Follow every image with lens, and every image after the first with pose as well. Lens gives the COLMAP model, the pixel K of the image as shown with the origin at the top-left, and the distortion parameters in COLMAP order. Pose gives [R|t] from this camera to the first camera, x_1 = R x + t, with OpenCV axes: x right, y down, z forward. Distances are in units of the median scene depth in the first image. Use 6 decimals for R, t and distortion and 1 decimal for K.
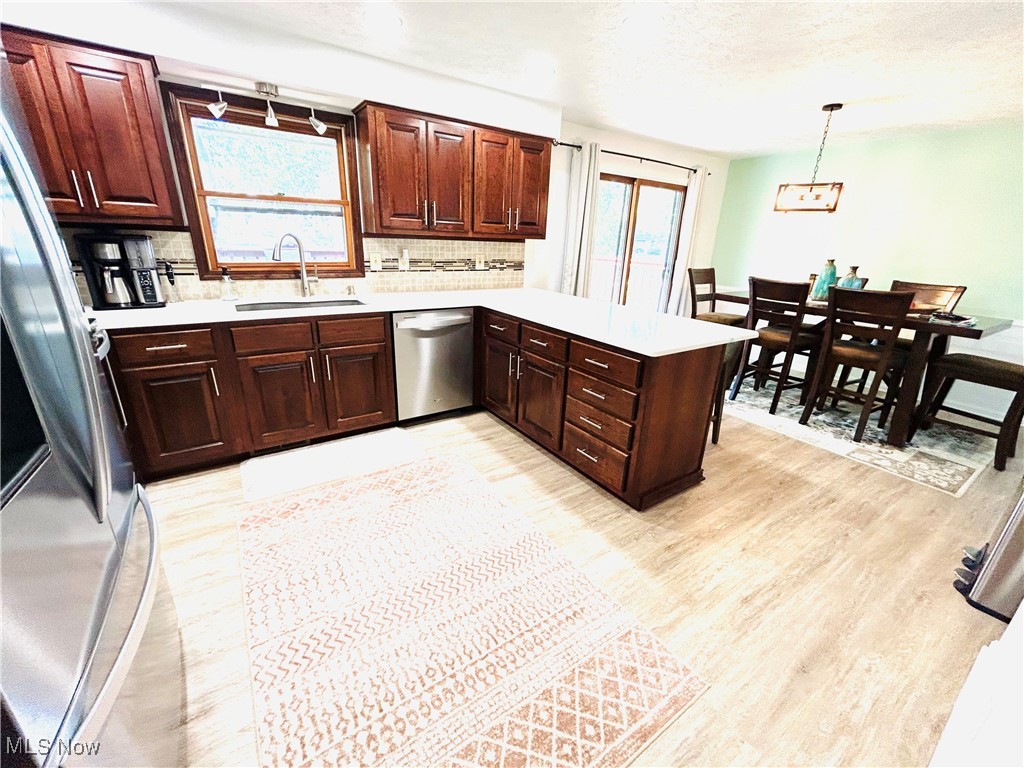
lens RADIAL K [[417.9, 0, 510.3], [0, 417.9, 381.4], [0, 0, 1]] dist [-0.002597, 0.002577]
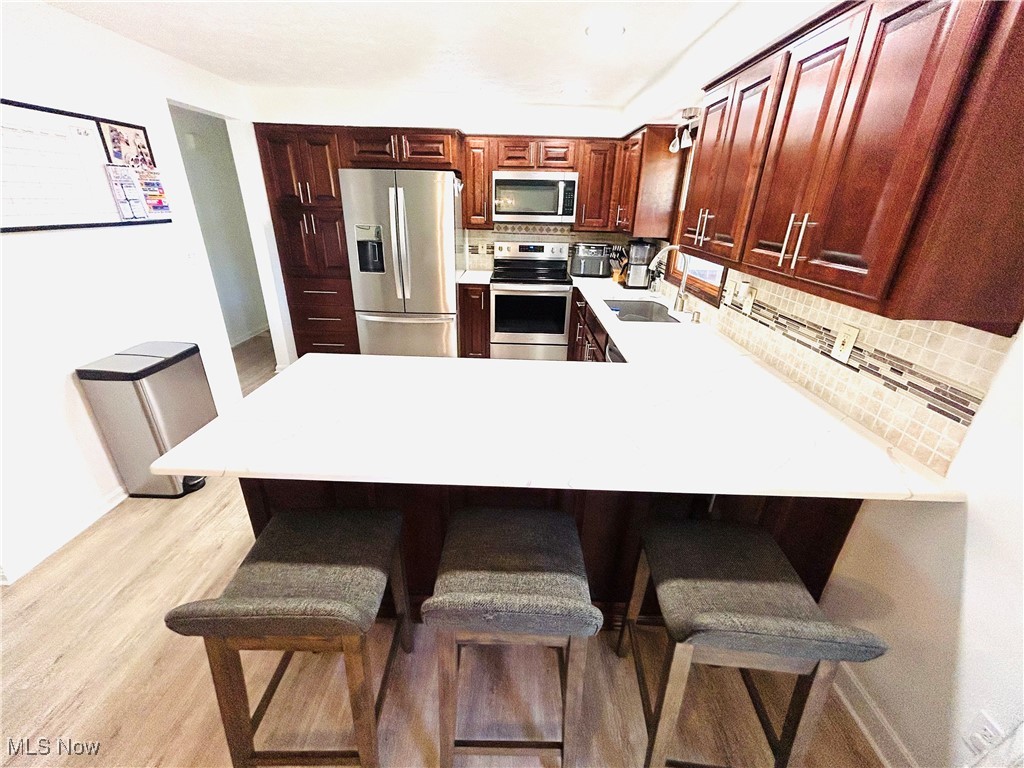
lens RADIAL K [[417.9, 0, 509.8], [0, 417.9, 381.3], [0, 0, 1]] dist [-0.002597, 0.002577]
pose [[-0.573208, 0.277129, -0.771123, 0.562367], [-0.310833, 0.797195, 0.517555, -0.459527], [0.758165, 0.536357, -0.370818, 1.153140]]
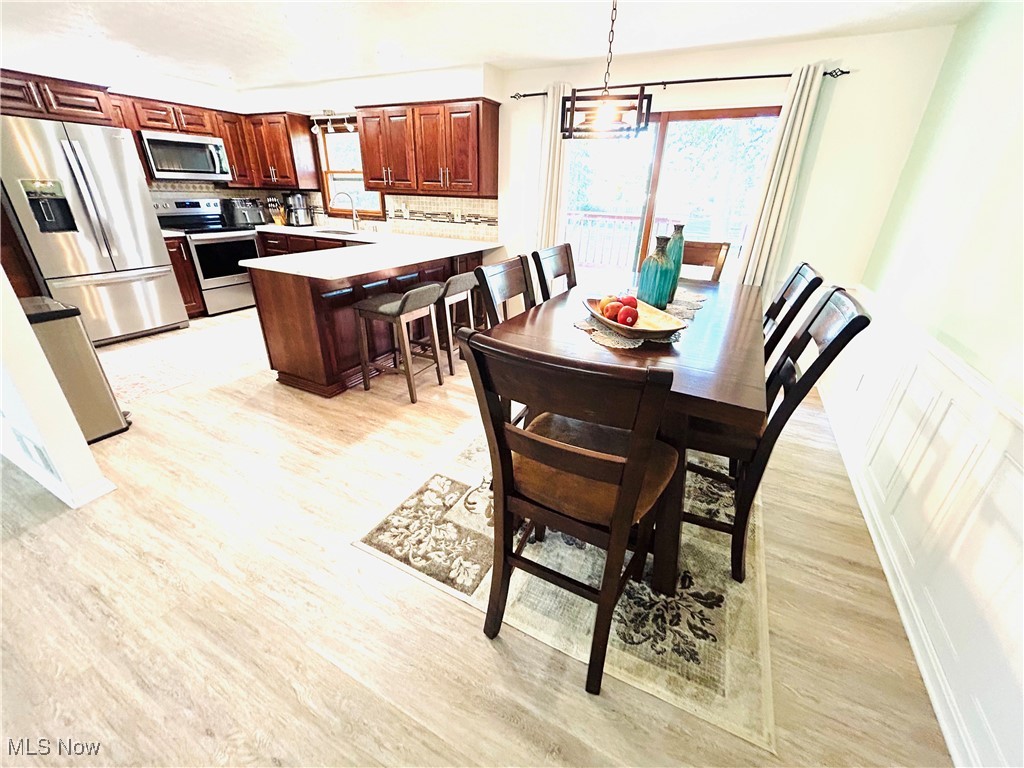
lens RADIAL K [[417.9, 0, 509.8], [0, 417.9, 382.9], [0, 0, 1]] dist [-0.002597, 0.002577]
pose [[0.477508, 0.346764, -0.807305, 1.425258], [-0.296373, 0.928543, 0.223540, -0.190278], [0.827133, 0.132521, 0.546159, 0.663438]]
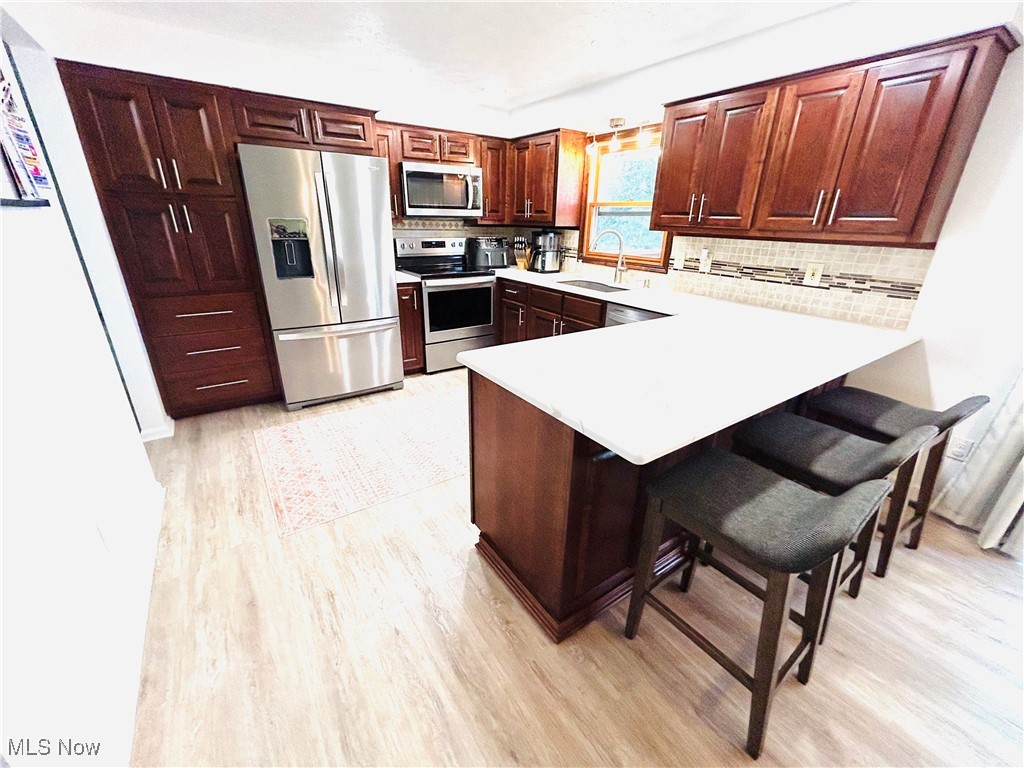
lens RADIAL K [[417.9, 0, 510.5], [0, 417.9, 380.9], [0, 0, 1]] dist [-0.002597, 0.002577]
pose [[0.010821, 0.329090, -0.944236, 0.768067], [-0.347873, 0.886545, 0.304997, -0.211380], [0.937479, 0.325174, 0.124075, 0.643382]]
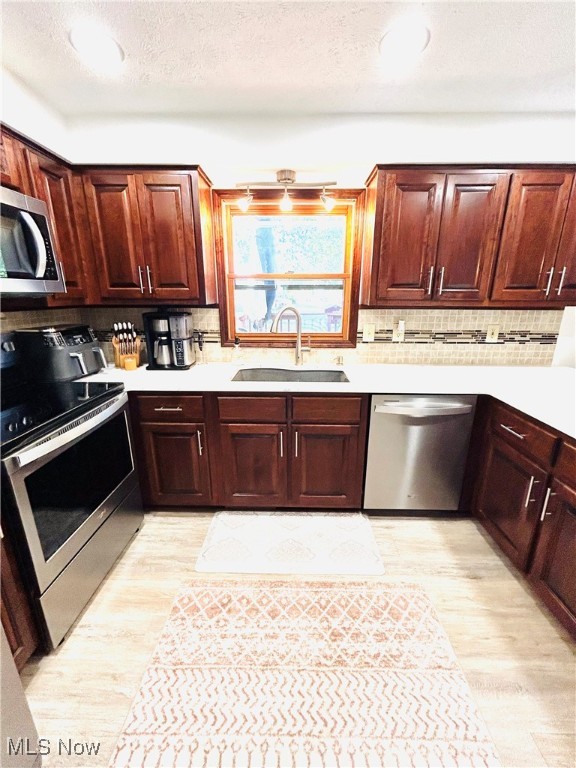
lens RADIAL K [[313.4, 0, 290.1], [0, 313.4, 382.7], [0, 0, 1]] dist [-0.002597, 0.002577]
pose [[0.819491, 0.120664, -0.560246, -0.051949], [-0.161895, 0.986508, -0.024339, -0.134075], [0.549750, 0.110646, 0.827969, 0.330016]]
